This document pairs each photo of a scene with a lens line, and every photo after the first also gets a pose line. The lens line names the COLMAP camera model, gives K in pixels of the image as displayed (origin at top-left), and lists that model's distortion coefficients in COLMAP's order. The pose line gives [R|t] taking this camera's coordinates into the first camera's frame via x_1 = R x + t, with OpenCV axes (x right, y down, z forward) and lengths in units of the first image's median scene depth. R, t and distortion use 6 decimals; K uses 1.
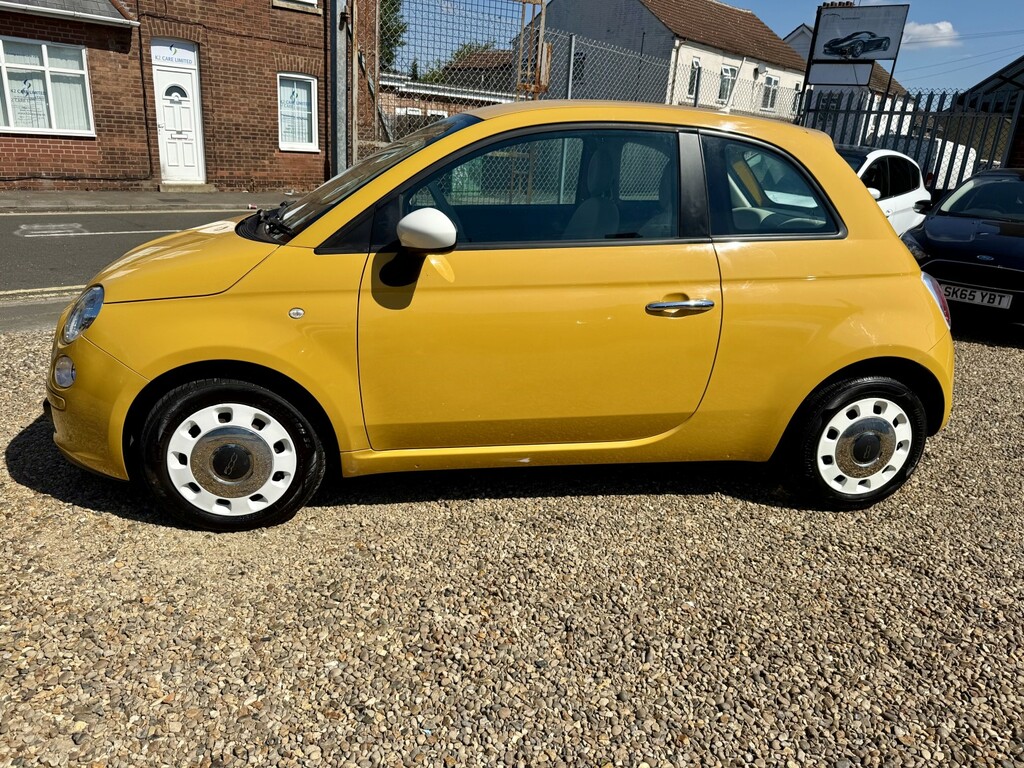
lens RADIAL K [[789.7, 0, 502.7], [0, 789.7, 385.0], [0, 0, 1]] dist [0.011623, -0.000185]
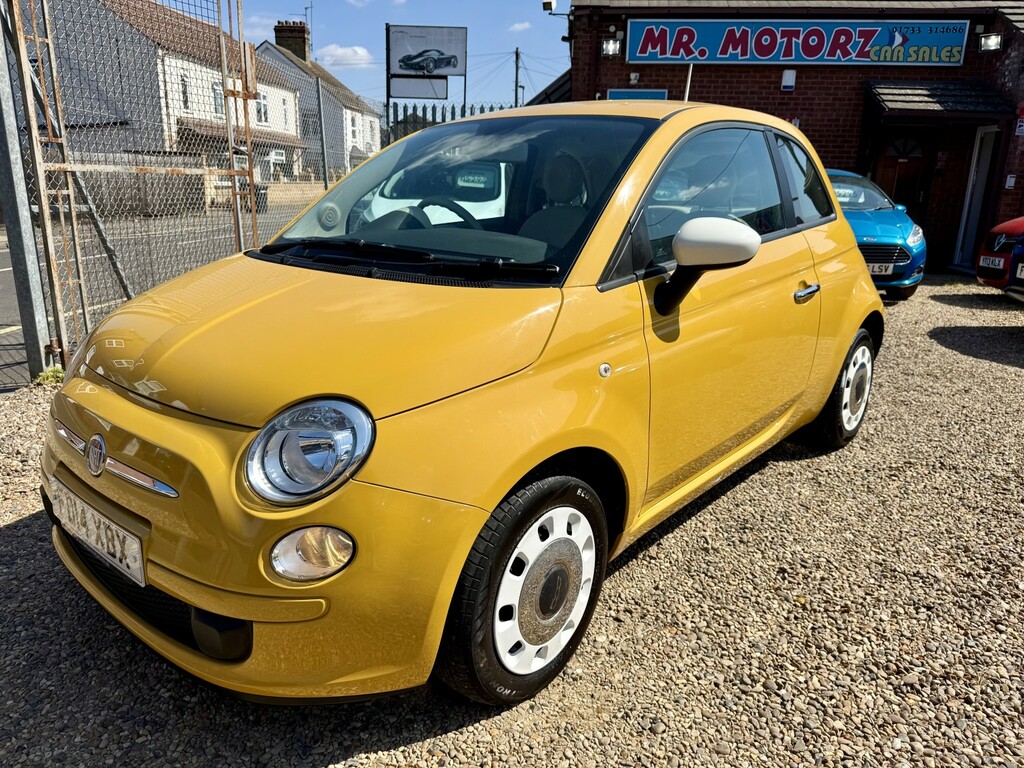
lens RADIAL K [[789.7, 0, 510.0], [0, 789.7, 382.2], [0, 0, 1]] dist [0.011623, -0.000185]
pose [[0.751721, -0.215825, 0.623166, -0.238293], [0.230072, 0.971390, 0.058893, -0.042531], [-0.618047, 0.099102, 0.779869, 0.134864]]
